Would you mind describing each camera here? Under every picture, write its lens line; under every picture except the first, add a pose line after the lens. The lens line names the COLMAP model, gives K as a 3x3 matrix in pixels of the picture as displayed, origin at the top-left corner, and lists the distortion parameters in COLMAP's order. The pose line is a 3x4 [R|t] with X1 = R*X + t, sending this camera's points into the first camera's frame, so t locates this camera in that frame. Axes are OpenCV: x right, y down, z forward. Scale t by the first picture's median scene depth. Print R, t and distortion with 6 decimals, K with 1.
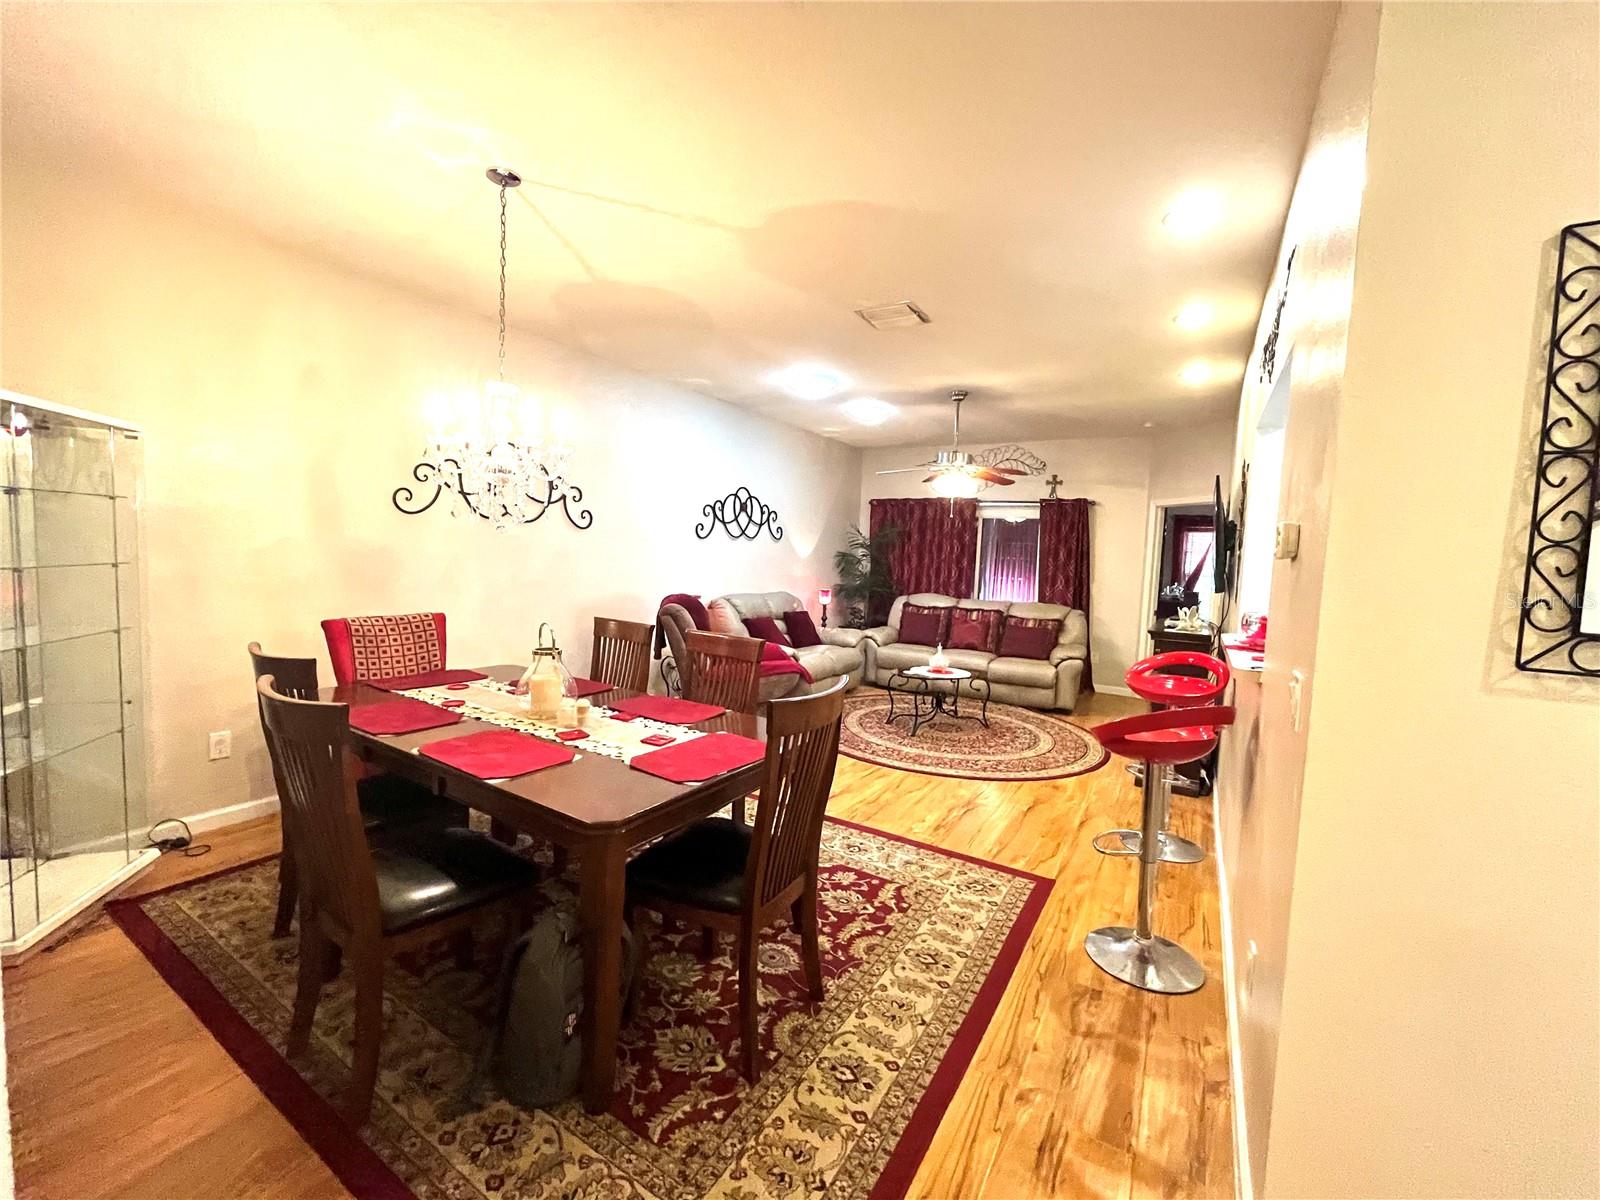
lens RADIAL K [[654.7, 0, 795.8], [0, 654.7, 599.0], [0, 0, 1]] dist [-0.003022, -0.000087]
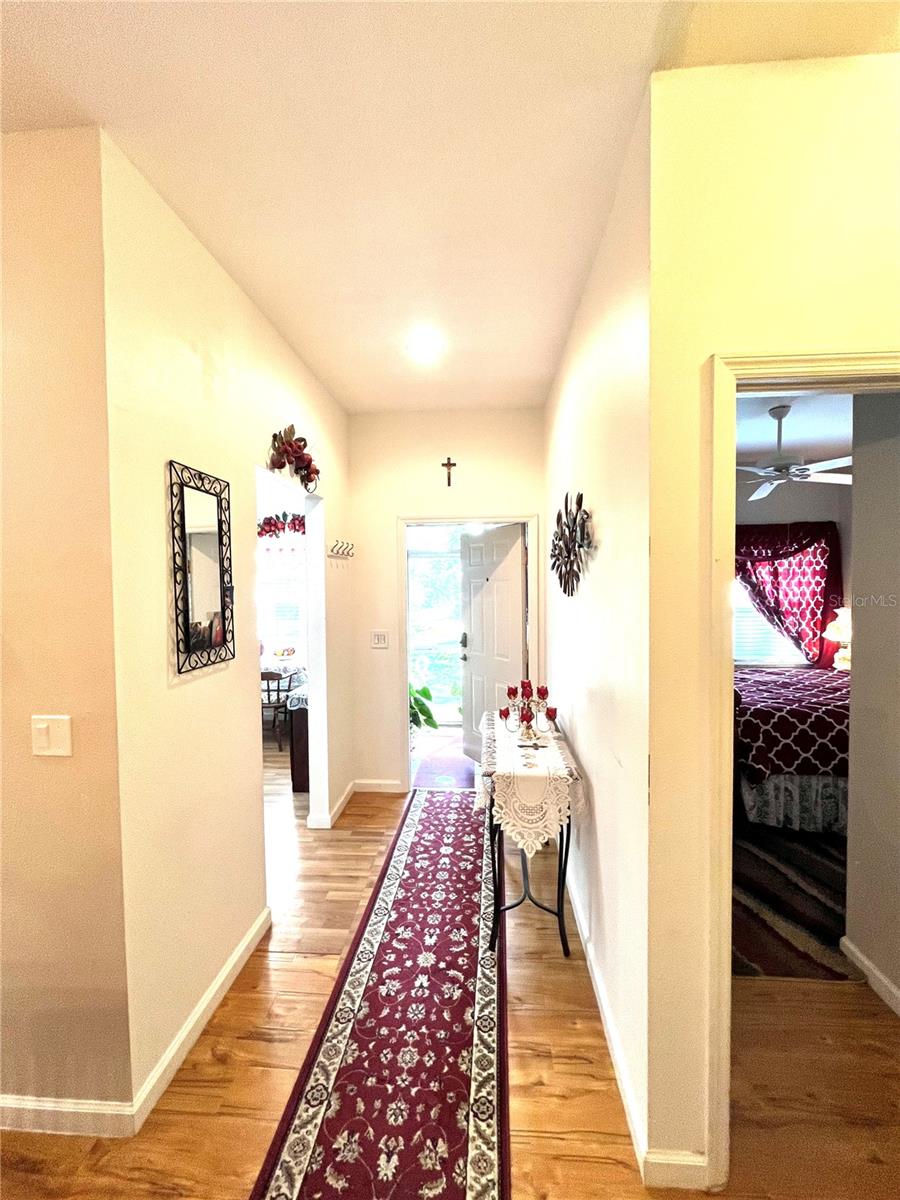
lens RADIAL K [[491.0, 0, 448.7], [0, 491.0, 595.3], [0, 0, 1]] dist [-0.003022, -0.000087]
pose [[-0.462812, -0.062750, 0.884233, -0.259501], [0.051673, 0.993886, 0.097577, -0.101404], [-0.884949, 0.090851, -0.456740, 0.392673]]
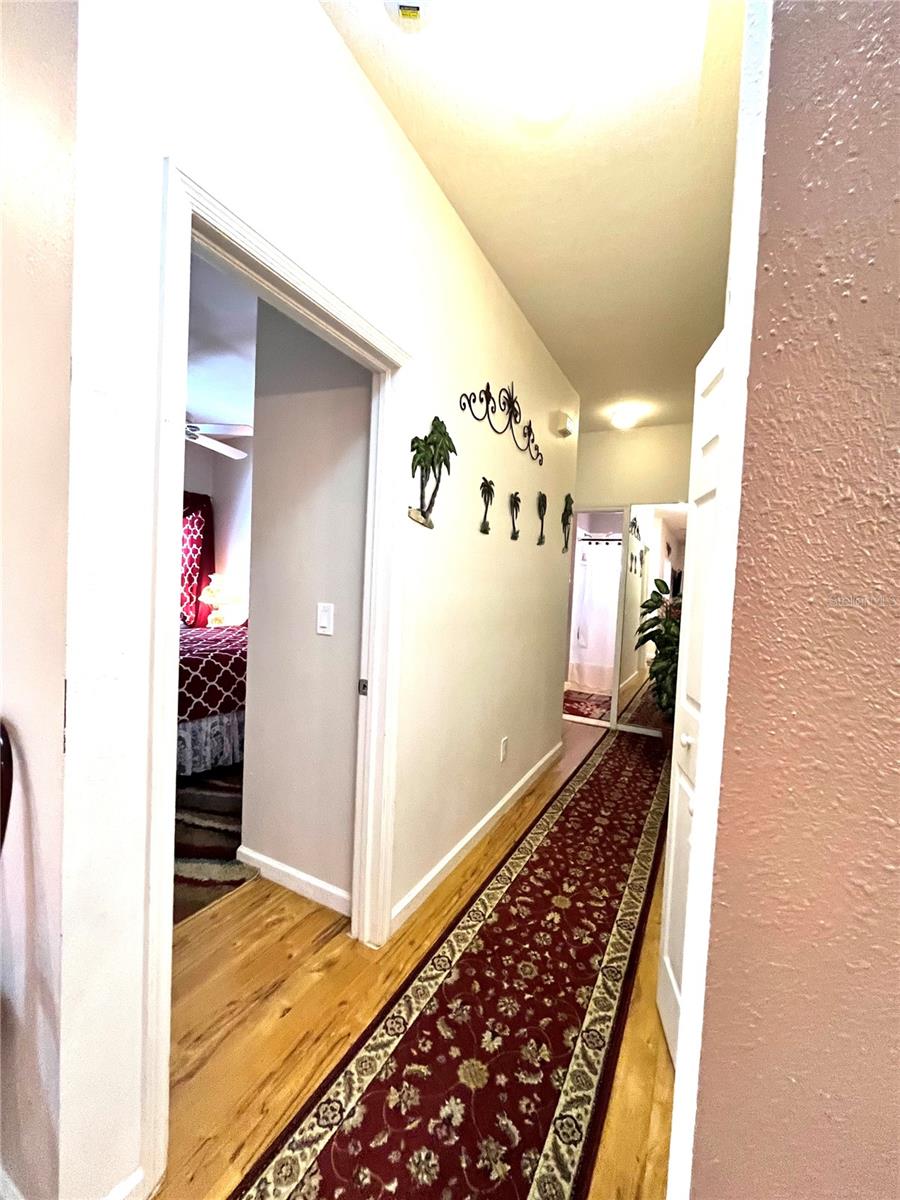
lens RADIAL K [[491.0, 0, 452.4], [0, 491.0, 596.8], [0, 0, 1]] dist [-0.003022, -0.000087]
pose [[-0.993780, -0.085209, -0.071698, -0.162283], [-0.092234, 0.990585, 0.101166, 0.000513], [0.062402, 0.107150, -0.992283, 0.348912]]
